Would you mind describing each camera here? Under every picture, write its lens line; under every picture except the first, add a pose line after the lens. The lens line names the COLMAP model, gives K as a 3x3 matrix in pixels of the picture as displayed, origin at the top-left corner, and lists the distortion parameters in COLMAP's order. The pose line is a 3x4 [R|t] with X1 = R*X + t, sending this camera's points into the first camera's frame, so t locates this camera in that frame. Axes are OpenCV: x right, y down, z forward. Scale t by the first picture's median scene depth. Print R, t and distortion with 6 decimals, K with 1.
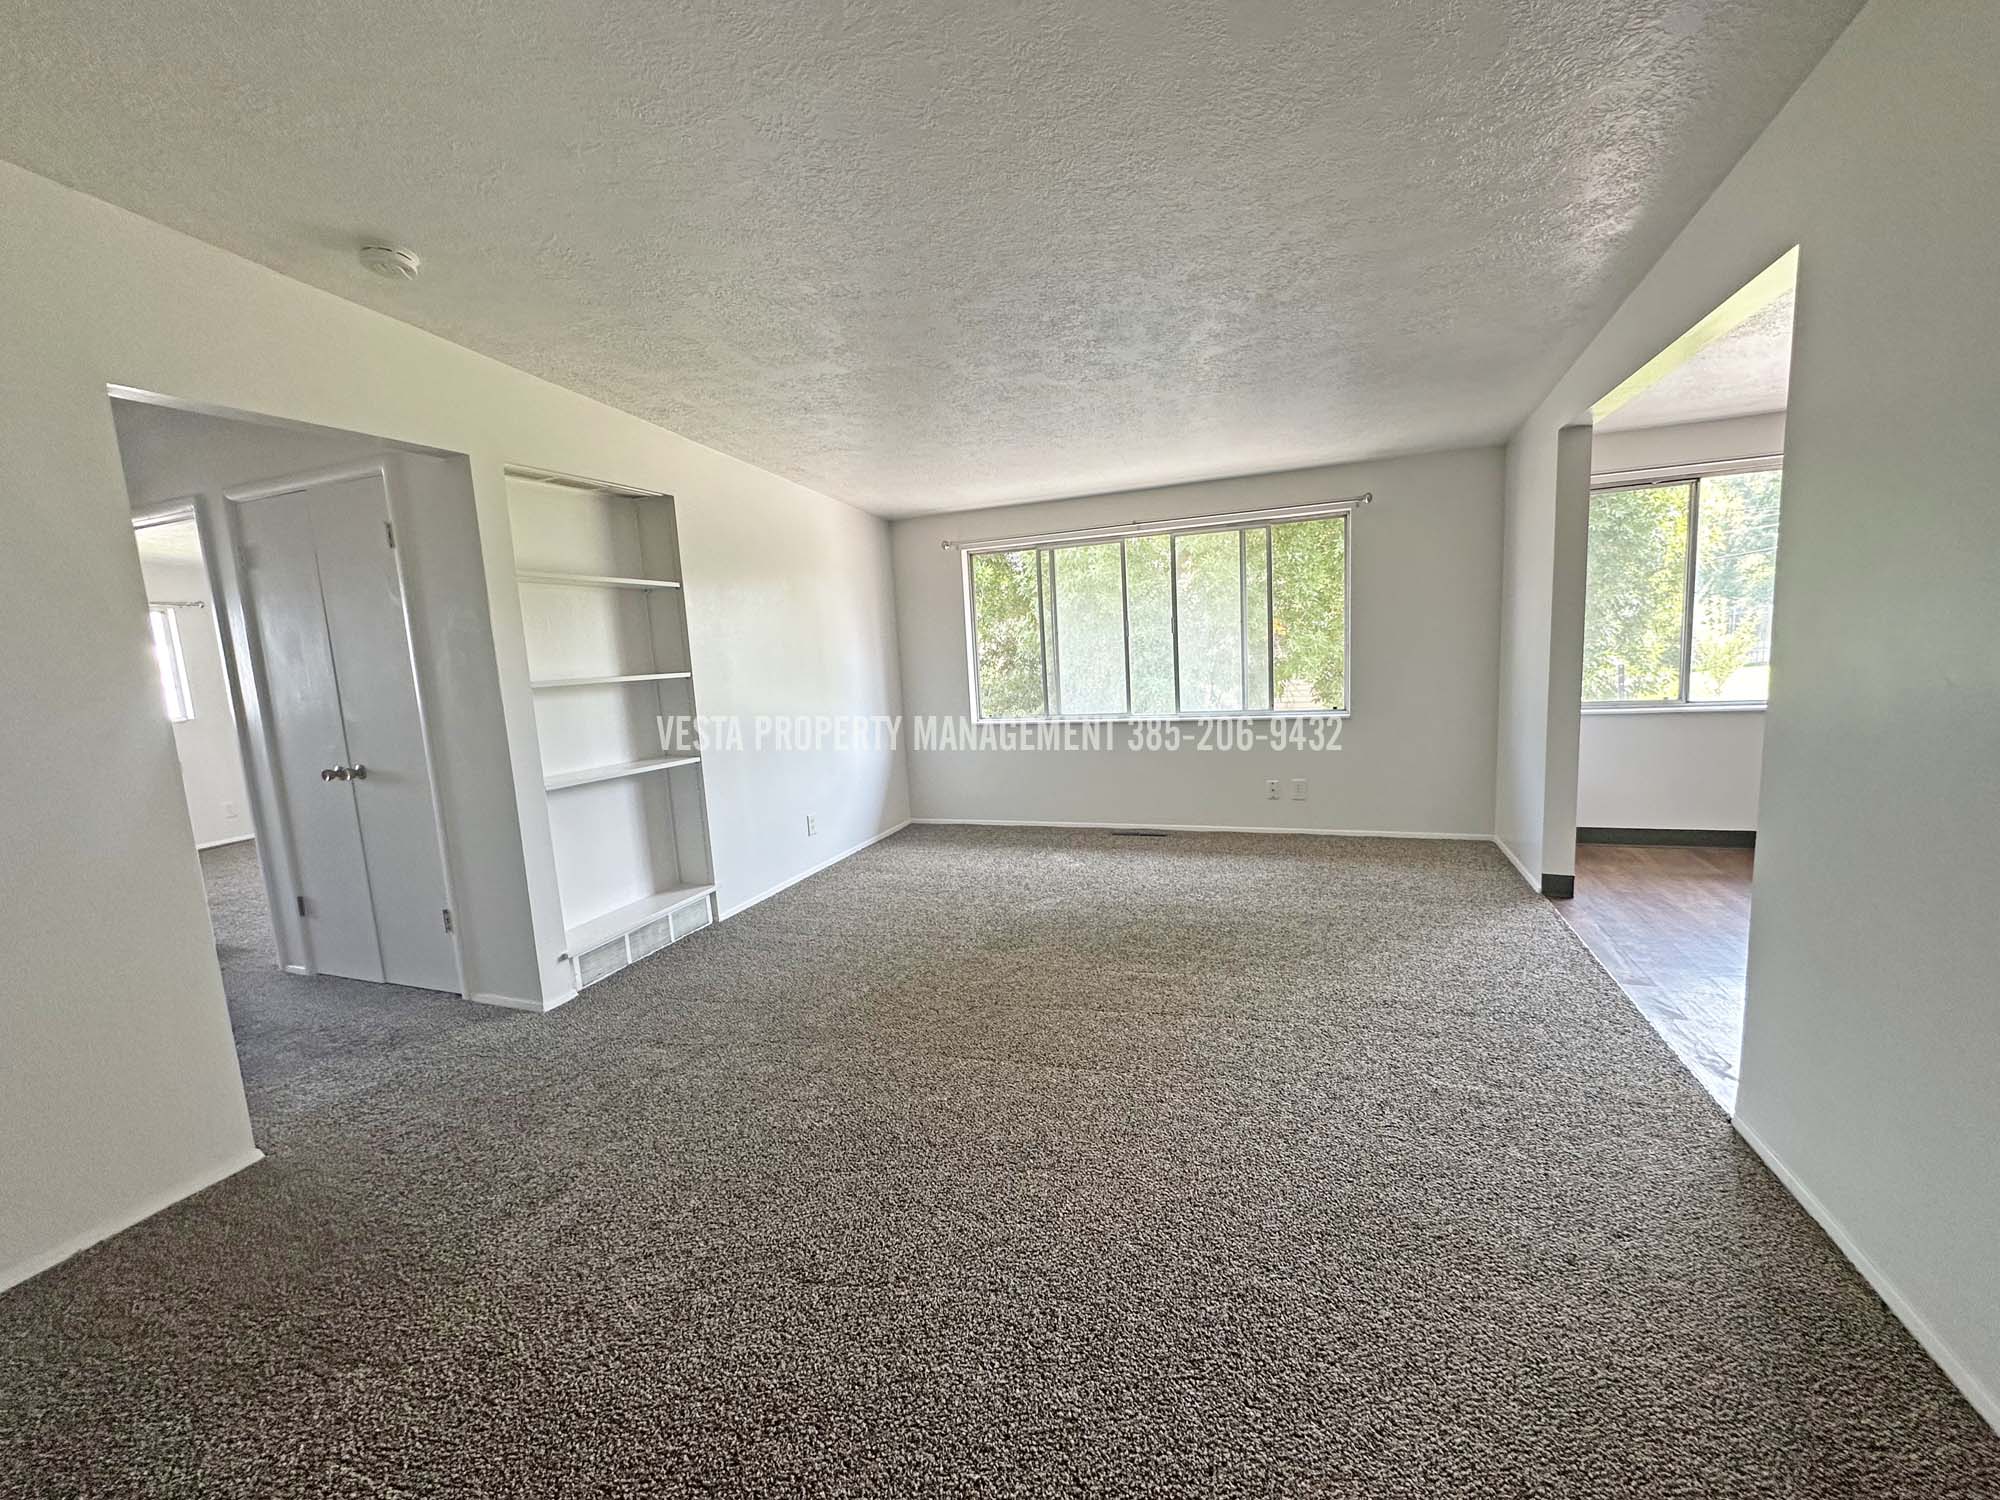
lens RADIAL K [[793.5, 0, 1000.0], [0, 793.5, 750.0], [0, 0, 1]] dist [-0.000934, -0.000242]
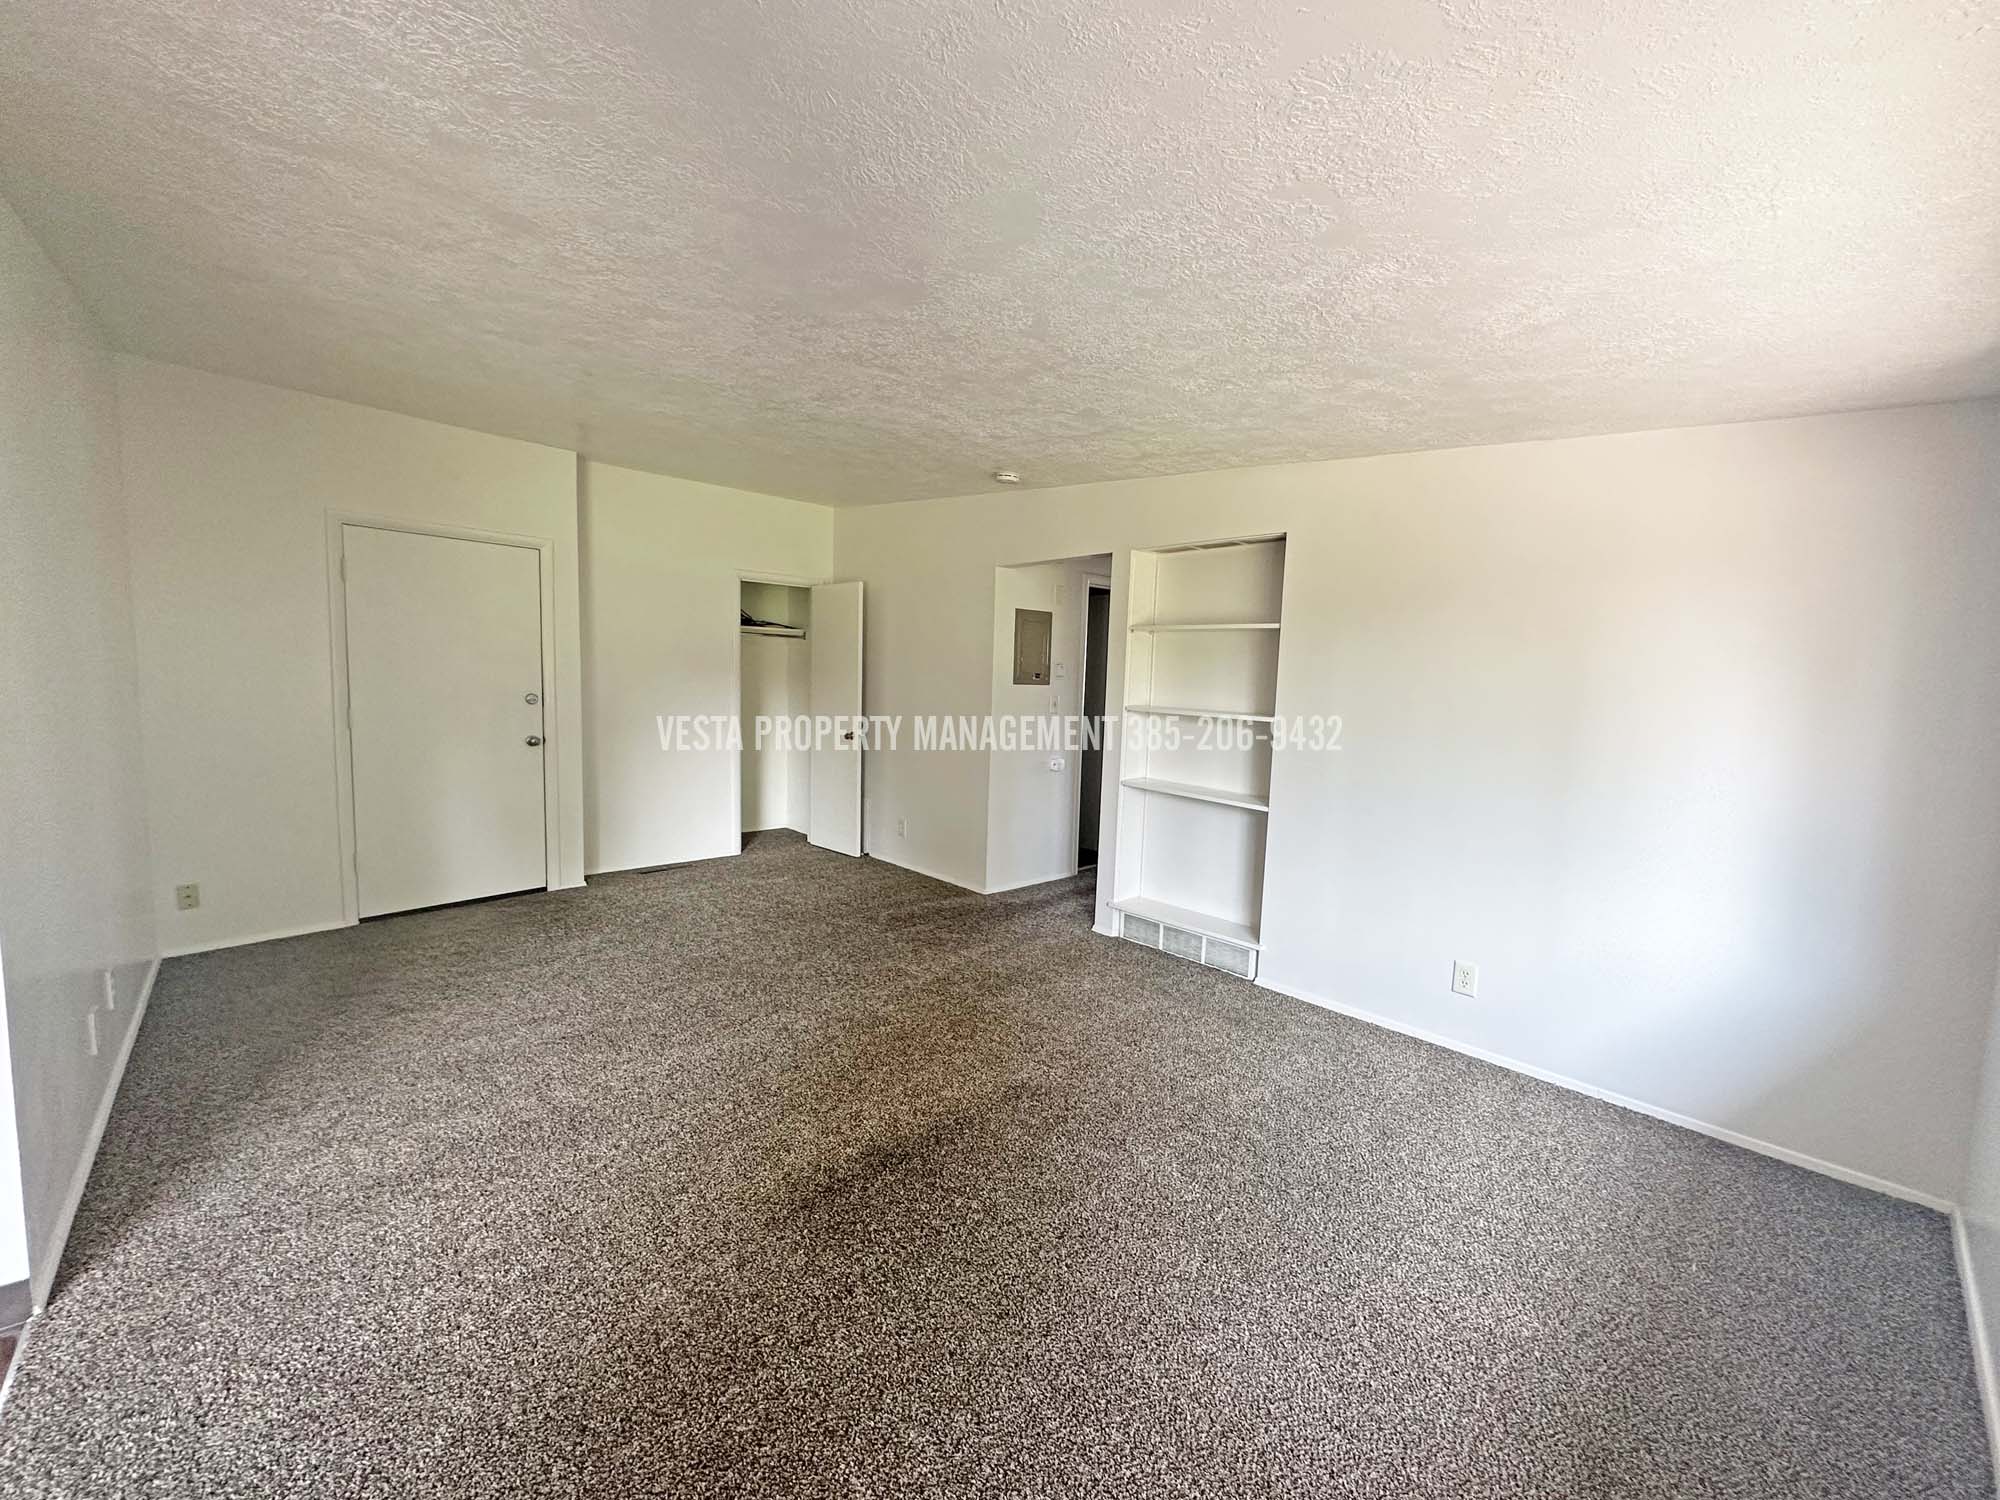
lens RADIAL K [[793.5, 0, 1000.0], [0, 793.5, 750.0], [0, 0, 1]] dist [-0.000934, -0.000242]
pose [[-0.462086, 0.121400, -0.878486, 0.627266], [-0.122868, 0.972269, 0.198989, -0.219376], [0.878282, 0.199888, -0.434356, 1.192980]]
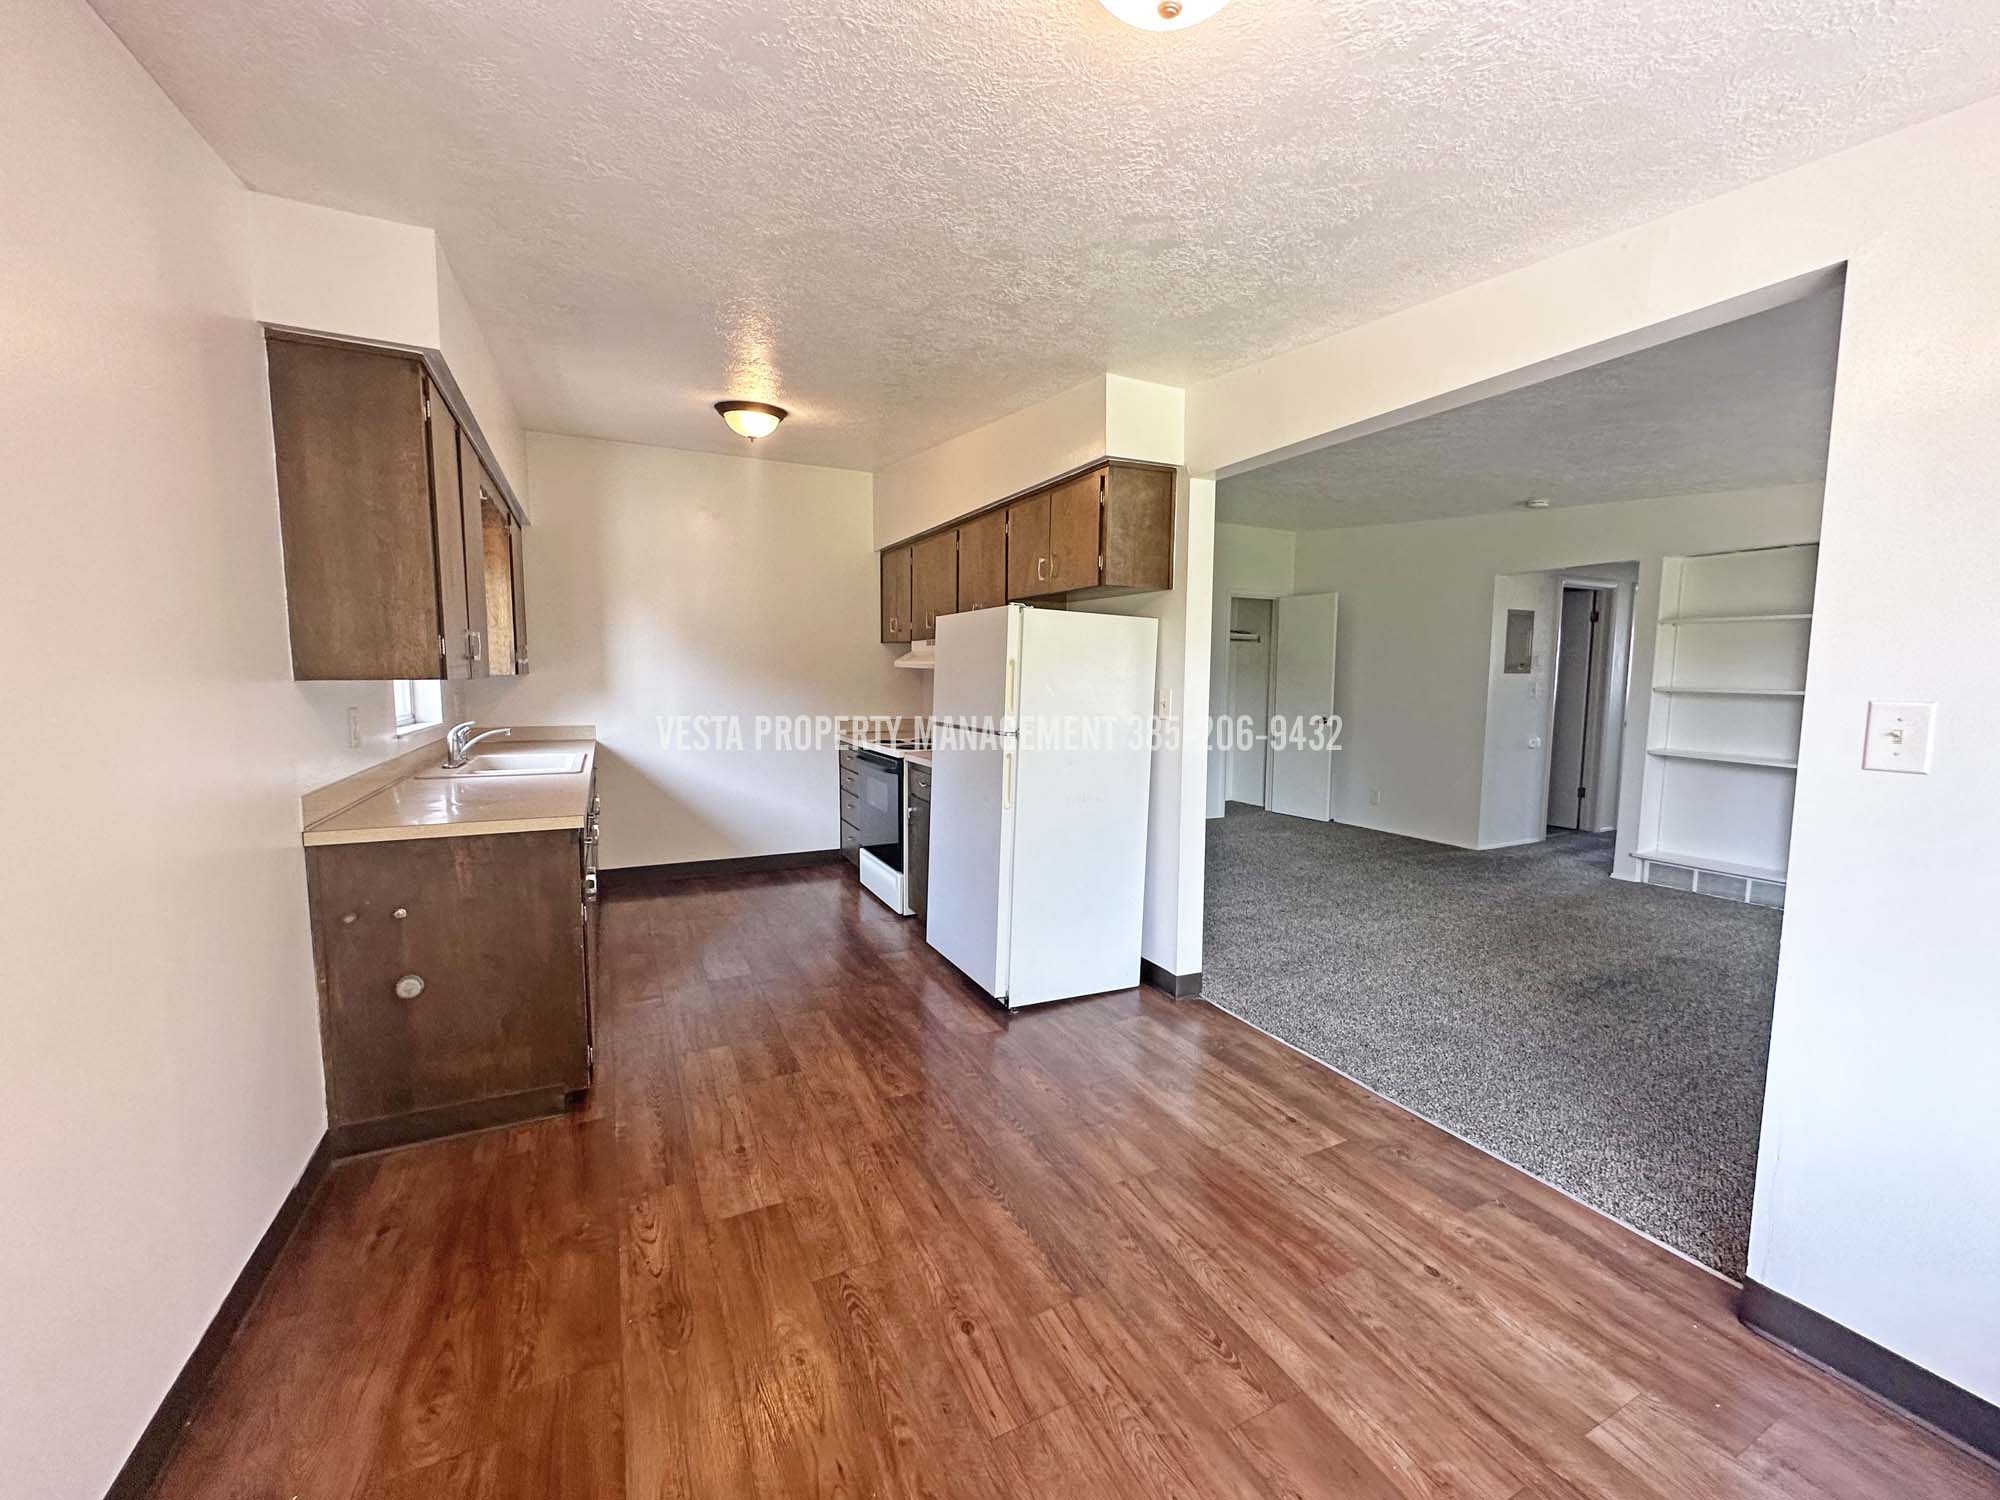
lens RADIAL K [[793.5, 0, 1000.0], [0, 793.5, 750.0], [0, 0, 1]] dist [-0.000934, -0.000242]
pose [[-0.692993, 0.121232, -0.710679, 1.304728], [-0.061377, 0.972261, 0.225704, -0.209669], [0.718327, 0.200031, -0.666329, 0.959329]]
